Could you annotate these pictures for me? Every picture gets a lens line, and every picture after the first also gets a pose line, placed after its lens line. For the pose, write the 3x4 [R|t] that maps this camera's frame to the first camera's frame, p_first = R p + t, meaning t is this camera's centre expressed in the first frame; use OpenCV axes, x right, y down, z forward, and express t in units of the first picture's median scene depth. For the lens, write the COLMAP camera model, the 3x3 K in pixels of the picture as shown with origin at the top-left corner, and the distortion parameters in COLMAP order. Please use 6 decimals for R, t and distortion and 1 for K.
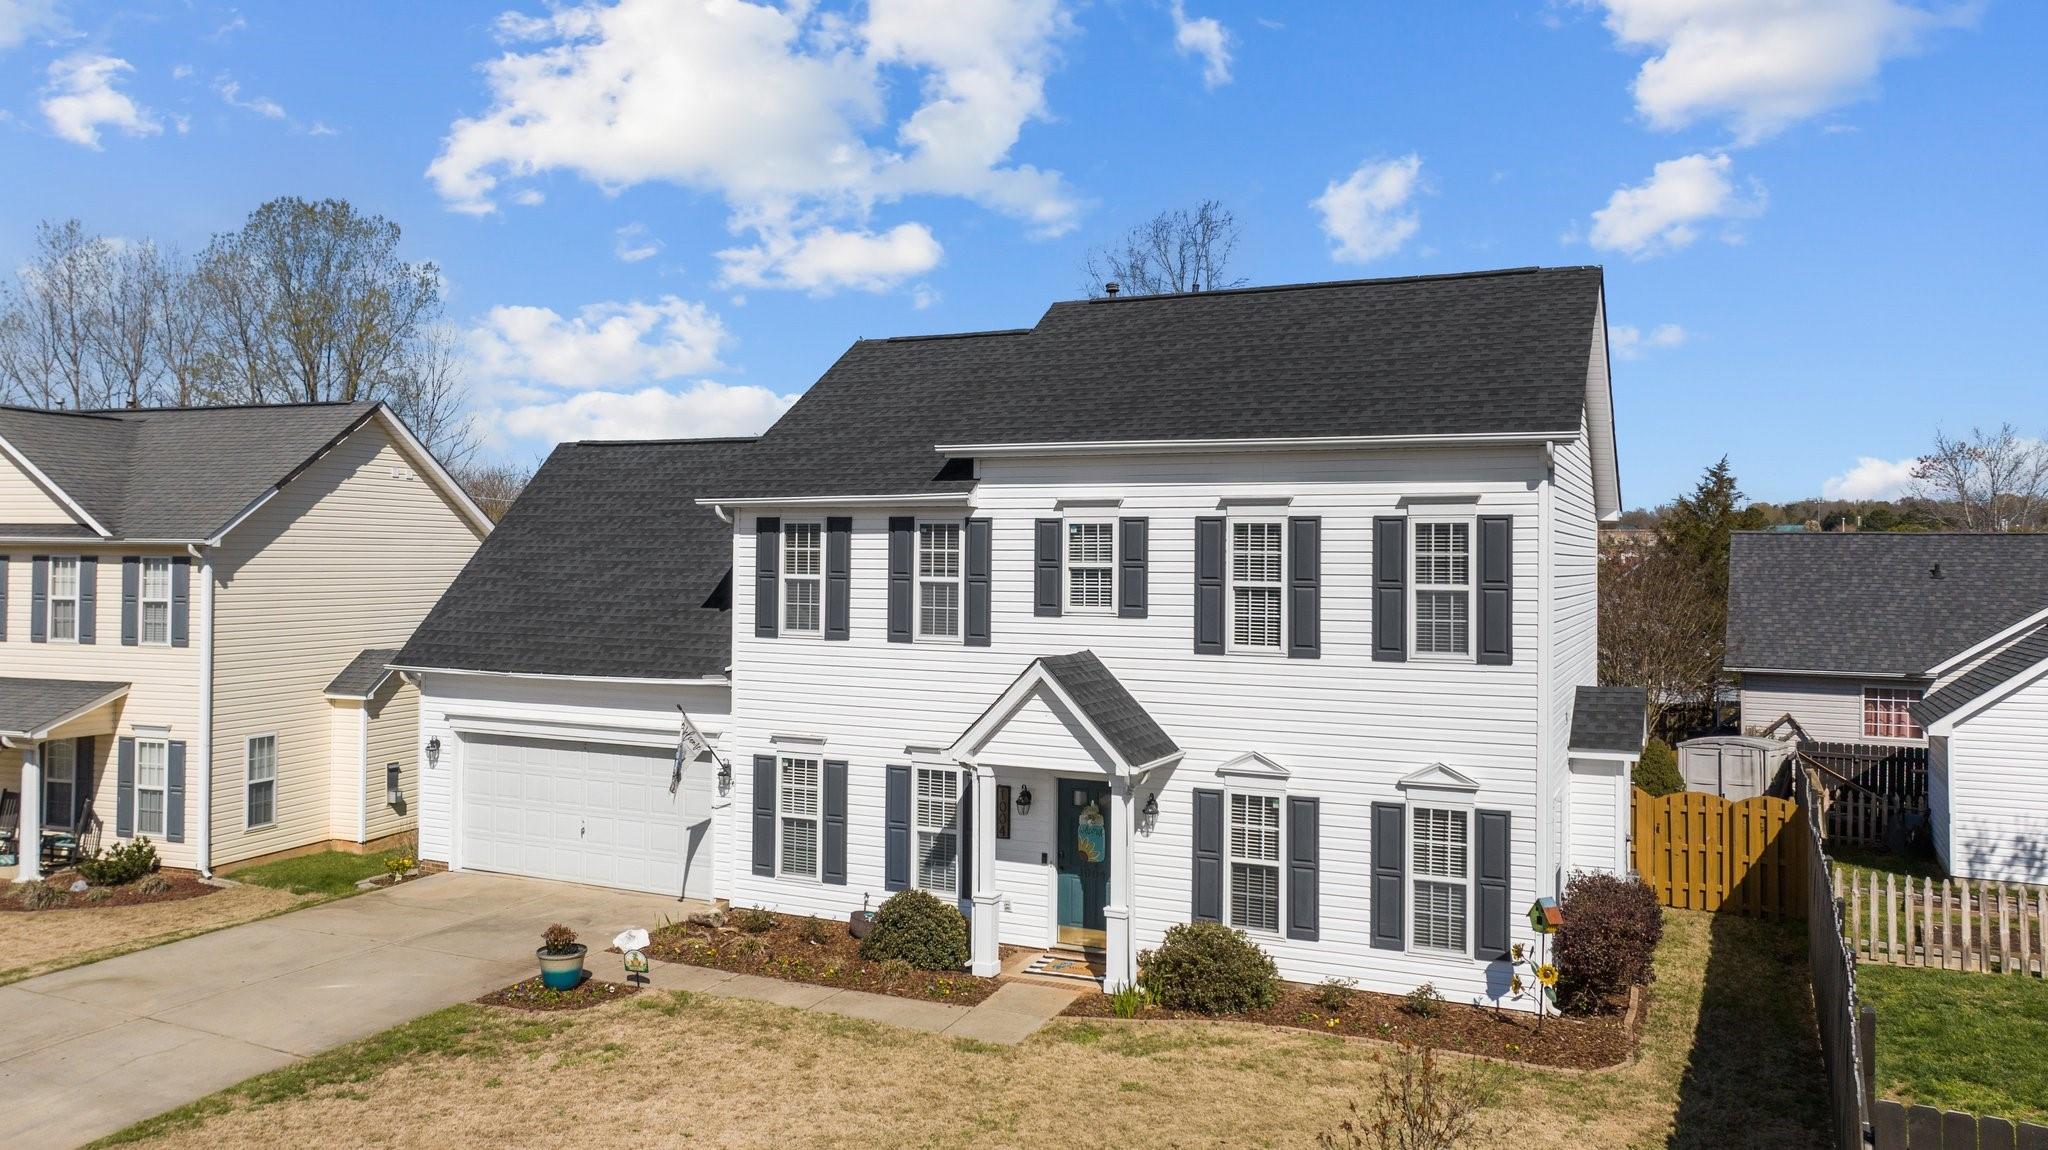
lens RADIAL K [[1496.0, 0, 1022.3], [0, 1496.0, 525.3], [0, 0, 1]] dist [-0.015255, -0.004459]
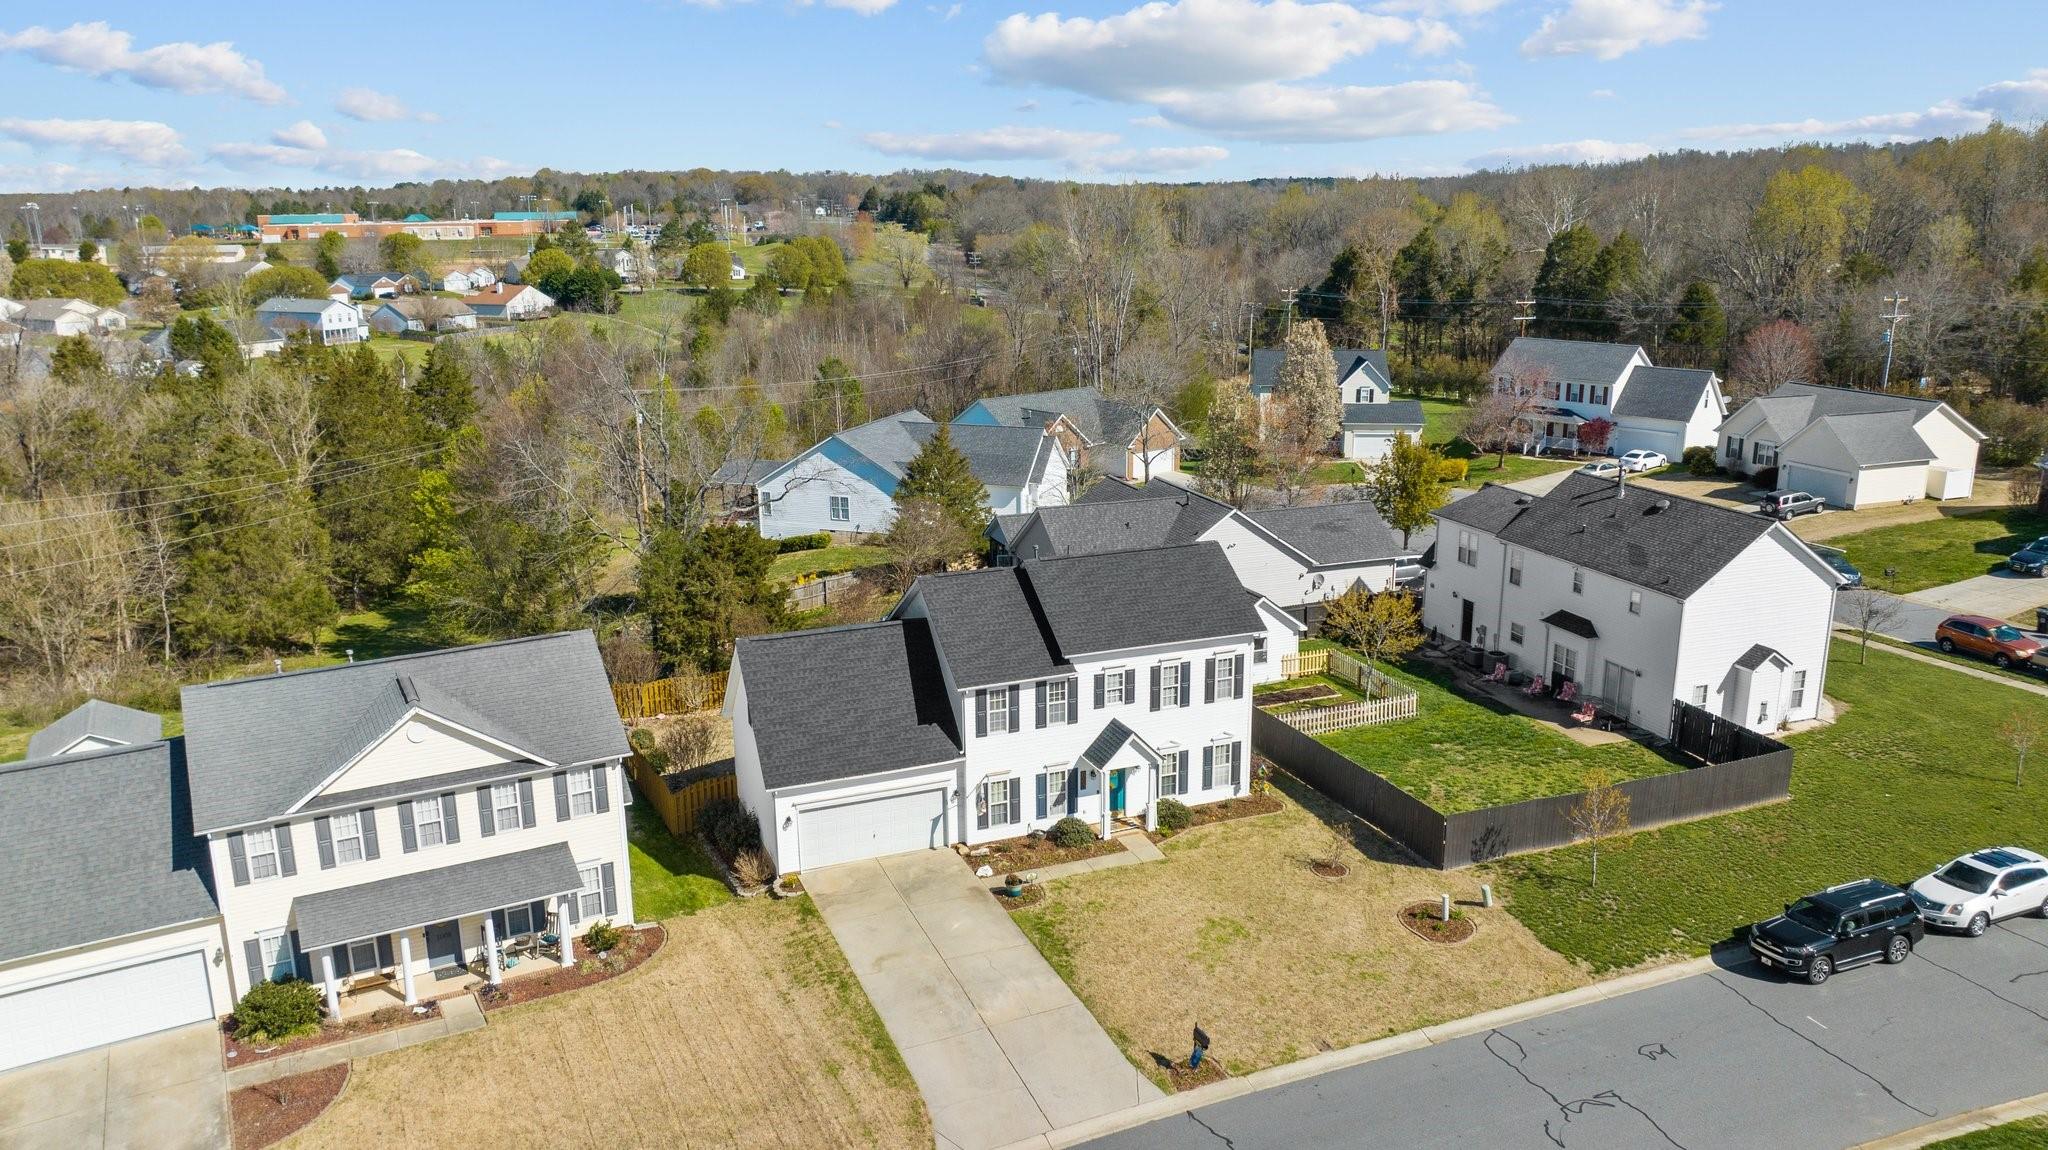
lens RADIAL K [[1450.5, 0, 1024.0], [0, 1450.5, 575.0], [0, 0, 1]] dist [-0.014388, -0.002714]
pose [[0.680679, -0.196951, 0.705611, -1.891657], [0.001005, 0.963433, 0.267946, -0.881104], [-0.732581, -0.181676, 0.655987, -0.579084]]
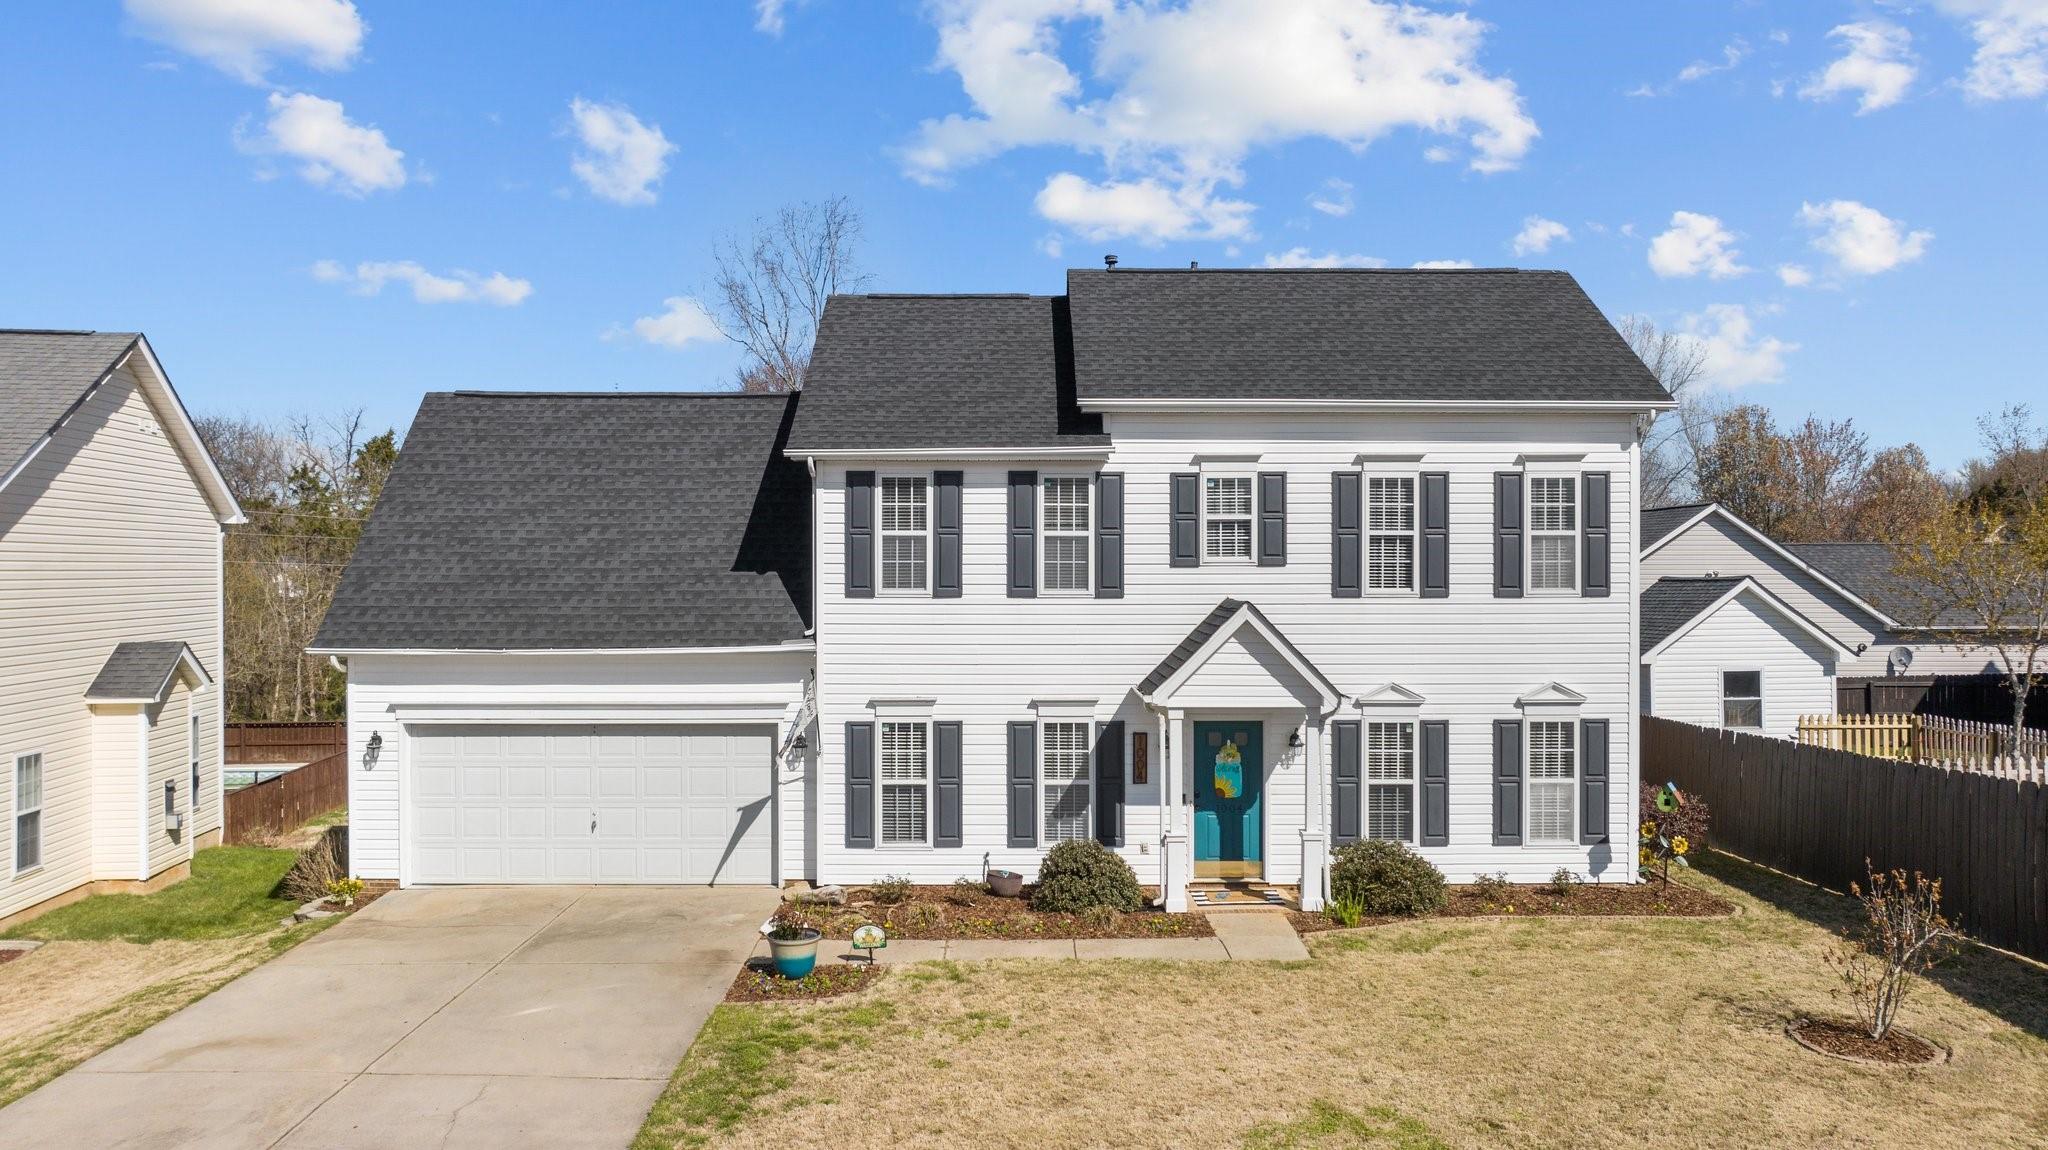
lens RADIAL K [[1450.5, 0, 1024.0], [0, 1450.5, 575.0], [0, 0, 1]] dist [-0.014388, -0.002714]
pose [[0.901003, -0.012251, 0.433639, -0.526234], [-0.000263, 0.999586, 0.028786, 0.037709], [-0.433812, -0.026051, 0.900627, 0.140803]]
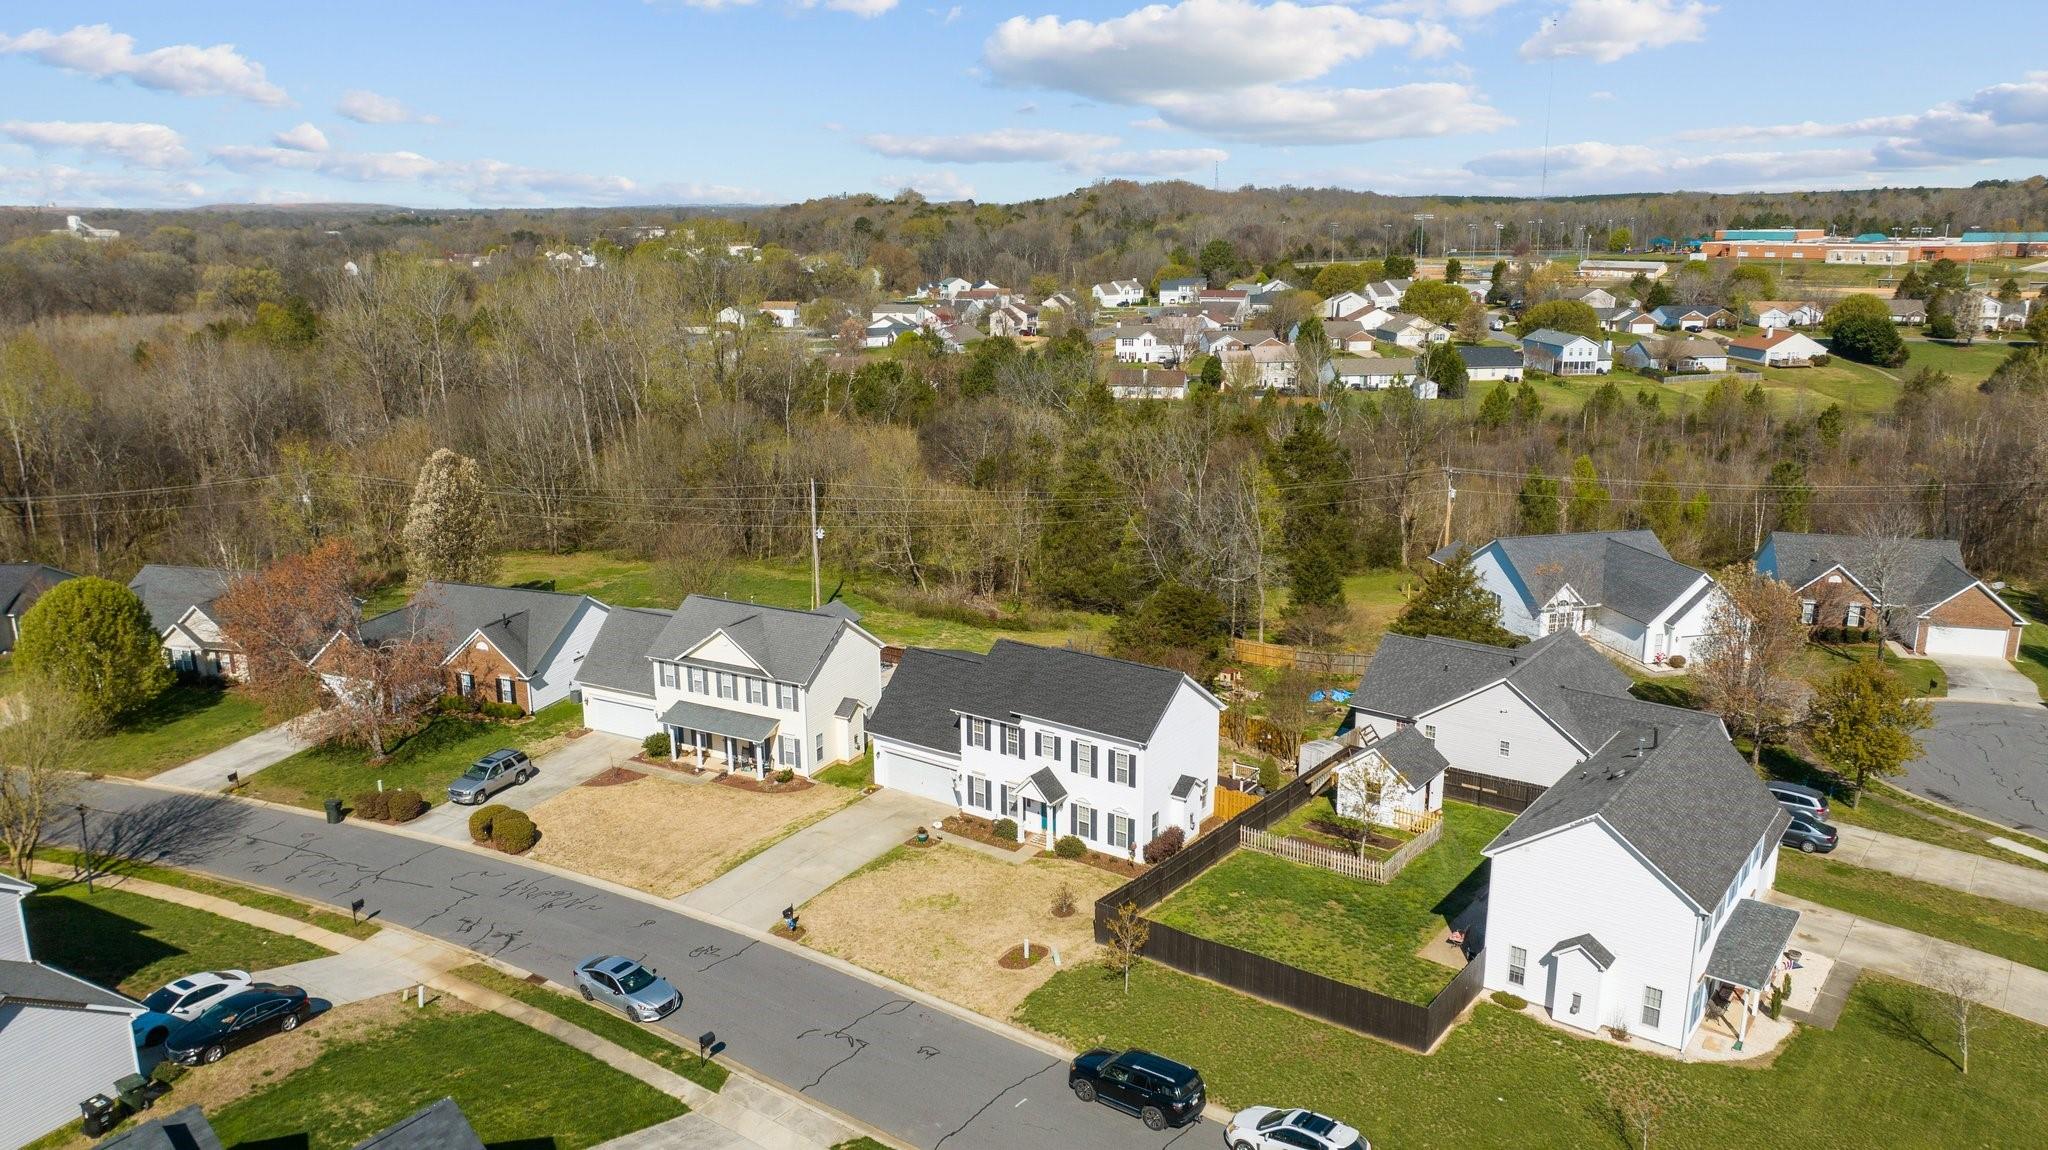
lens RADIAL K [[1450.5, 0, 1024.0], [0, 1450.5, 575.0], [0, 0, 1]] dist [-0.014388, -0.002714]
pose [[0.984578, 0.028204, -0.172660, 0.630646], [0.018603, 0.964447, 0.263622, -1.415678], [0.173957, -0.262768, 0.949048, -2.520380]]
